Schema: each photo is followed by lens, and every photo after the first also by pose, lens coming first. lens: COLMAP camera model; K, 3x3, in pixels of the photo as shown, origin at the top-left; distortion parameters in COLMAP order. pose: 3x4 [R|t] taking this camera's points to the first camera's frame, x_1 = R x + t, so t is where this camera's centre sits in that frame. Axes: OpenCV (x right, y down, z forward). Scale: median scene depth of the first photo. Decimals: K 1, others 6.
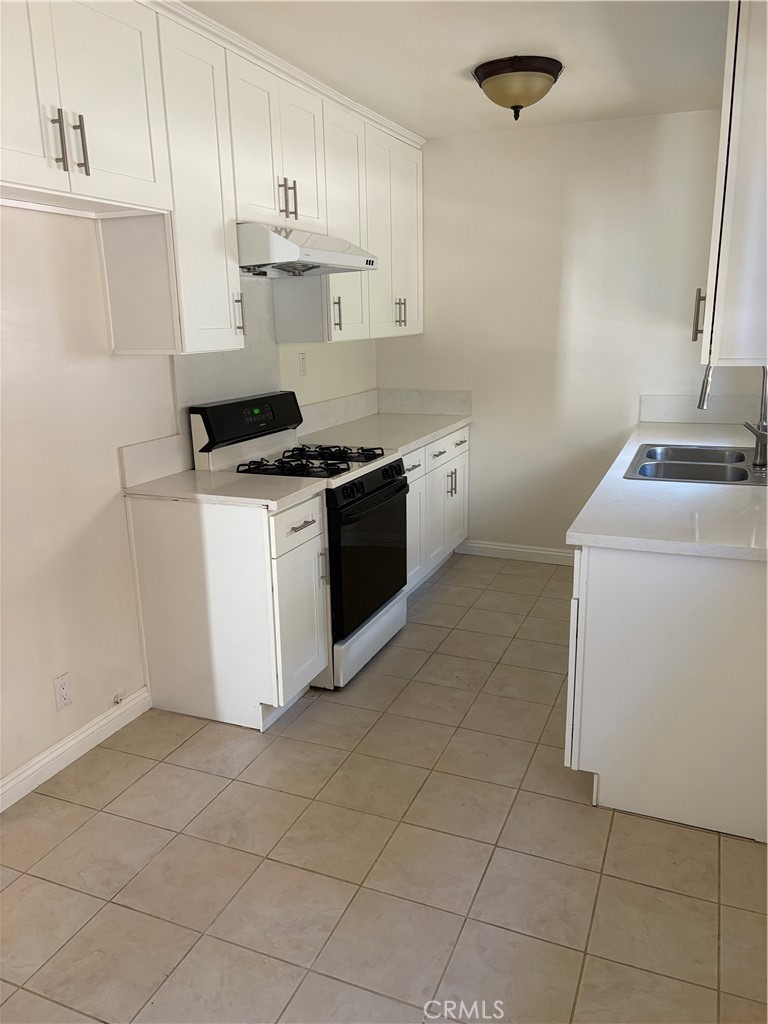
lens RADIAL K [[780.4, 0, 378.9], [0, 780.4, 514.8], [0, 0, 1]] dist [0.033030, -0.034713]
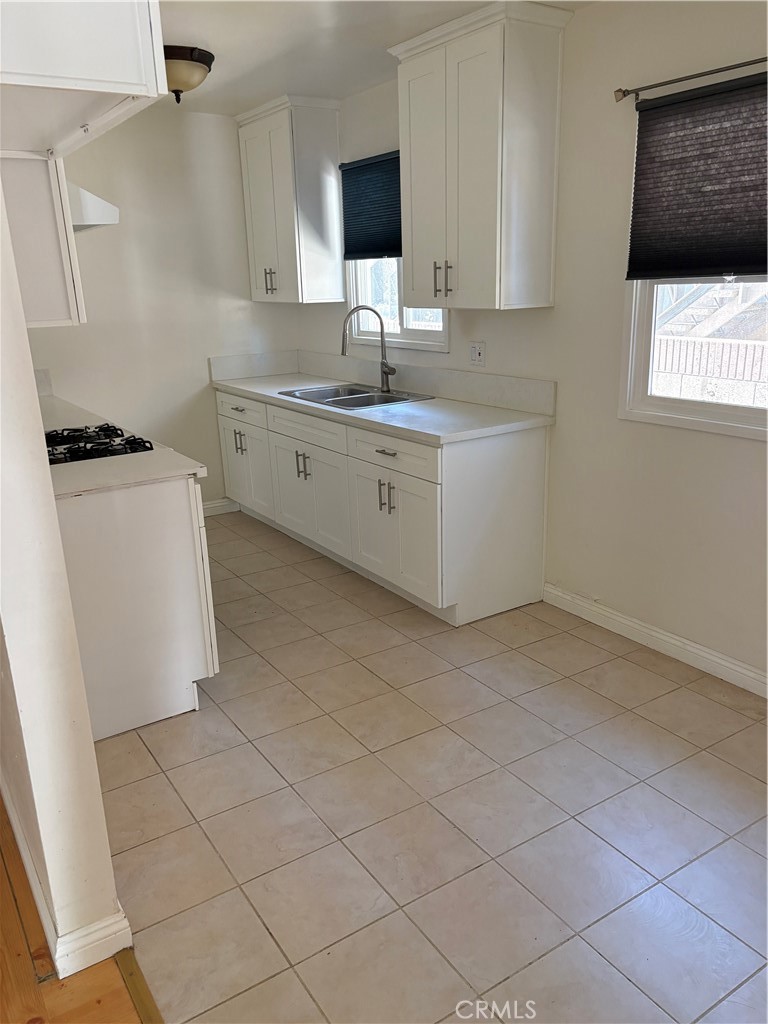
lens RADIAL K [[780.4, 0, 386.5], [0, 780.4, 513.8], [0, 0, 1]] dist [0.033030, -0.034713]
pose [[0.555699, -0.234764, 0.797549, -0.671437], [0.220601, 0.966553, 0.130806, -0.032405], [-0.801582, 0.103251, 0.588901, 0.189083]]
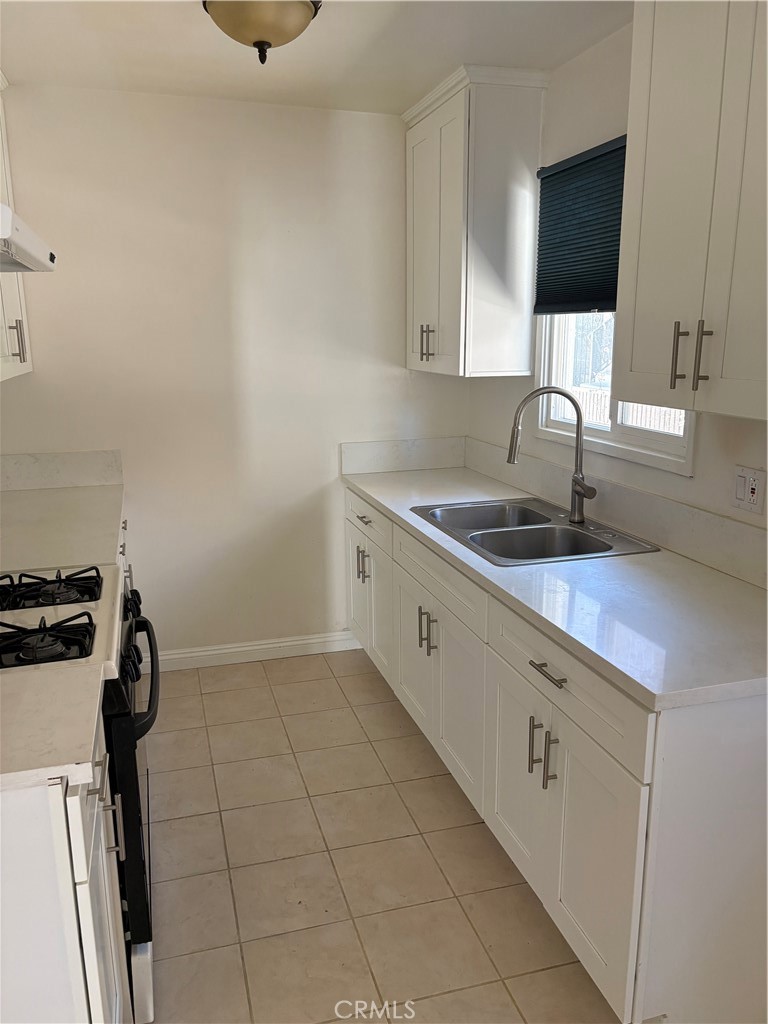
lens RADIAL K [[780.4, 0, 381.5], [0, 780.4, 517.9], [0, 0, 1]] dist [0.033030, -0.034713]
pose [[0.776555, -0.129820, 0.616529, -0.215107], [0.146041, 0.988980, 0.024299, -0.118637], [-0.612890, 0.071169, 0.786957, 0.436899]]
